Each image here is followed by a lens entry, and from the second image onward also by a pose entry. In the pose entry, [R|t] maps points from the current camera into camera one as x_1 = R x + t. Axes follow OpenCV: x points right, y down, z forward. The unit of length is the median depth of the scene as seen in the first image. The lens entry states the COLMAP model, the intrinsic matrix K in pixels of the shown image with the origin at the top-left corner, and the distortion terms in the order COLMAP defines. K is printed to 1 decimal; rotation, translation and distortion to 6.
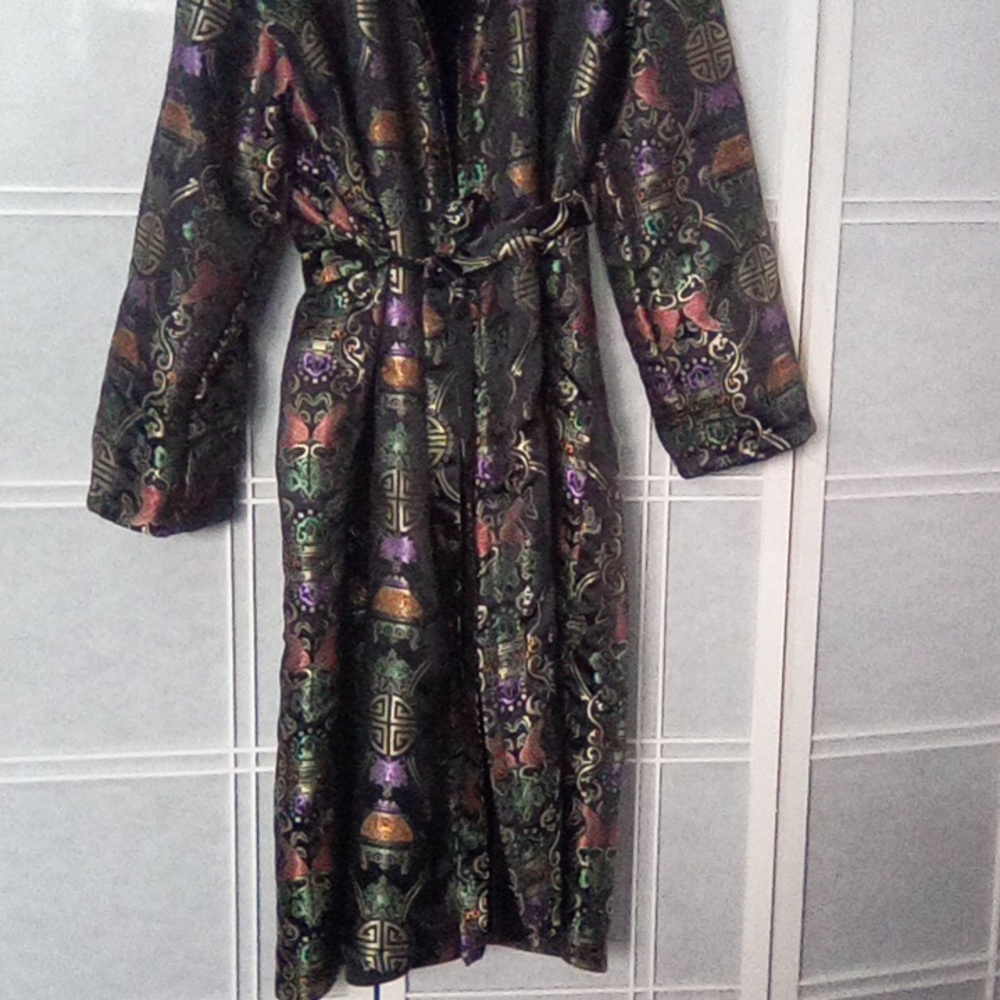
lens RADIAL K [[1837.1, 0, 500.0], [0, 1837.1, 500.0], [0, 0, 1]] dist [0.170589, -0.827924]
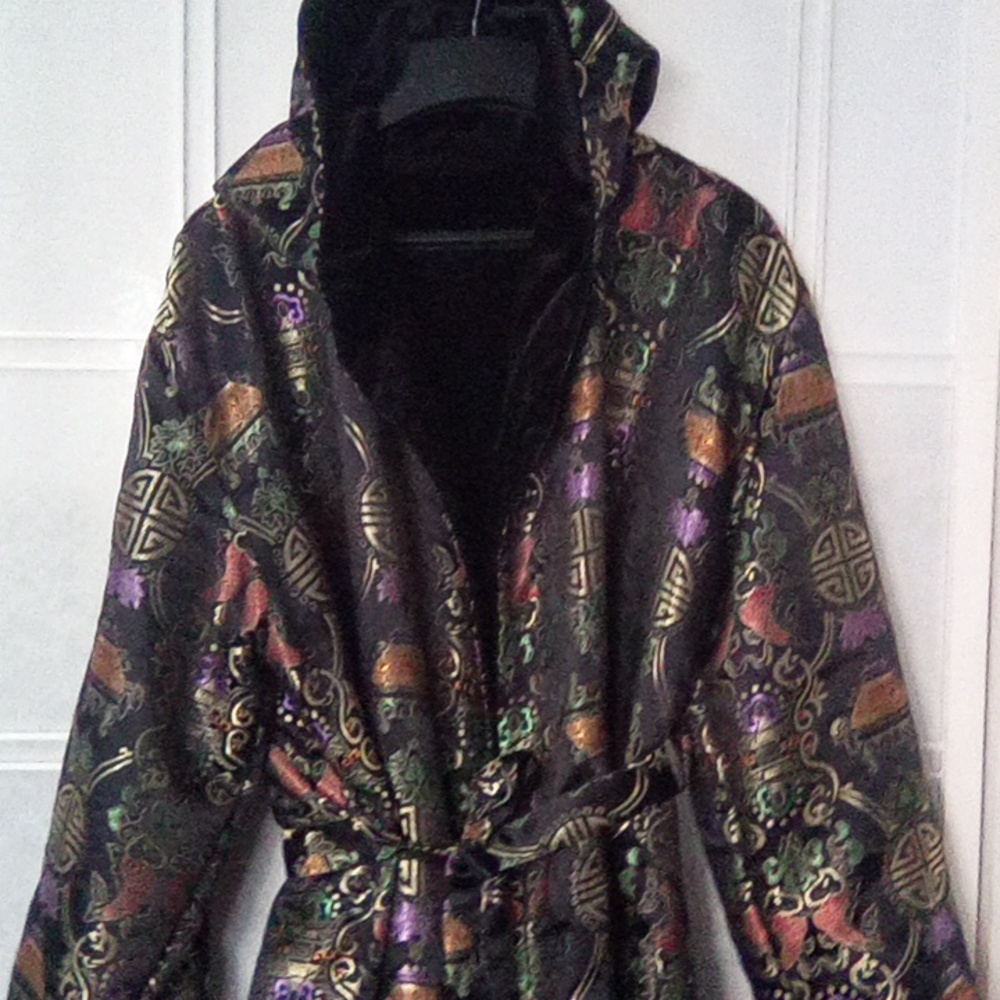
lens RADIAL K [[1837.1, 0, 500.0], [0, 1837.1, 500.0], [0, 0, 1]] dist [0.170589, -0.827924]
pose [[0.997854, 0.005406, -0.065256, 0.025523], [-0.015069, 0.988795, -0.148517, -0.157857], [0.063722, 0.149182, 0.986754, 0.272213]]
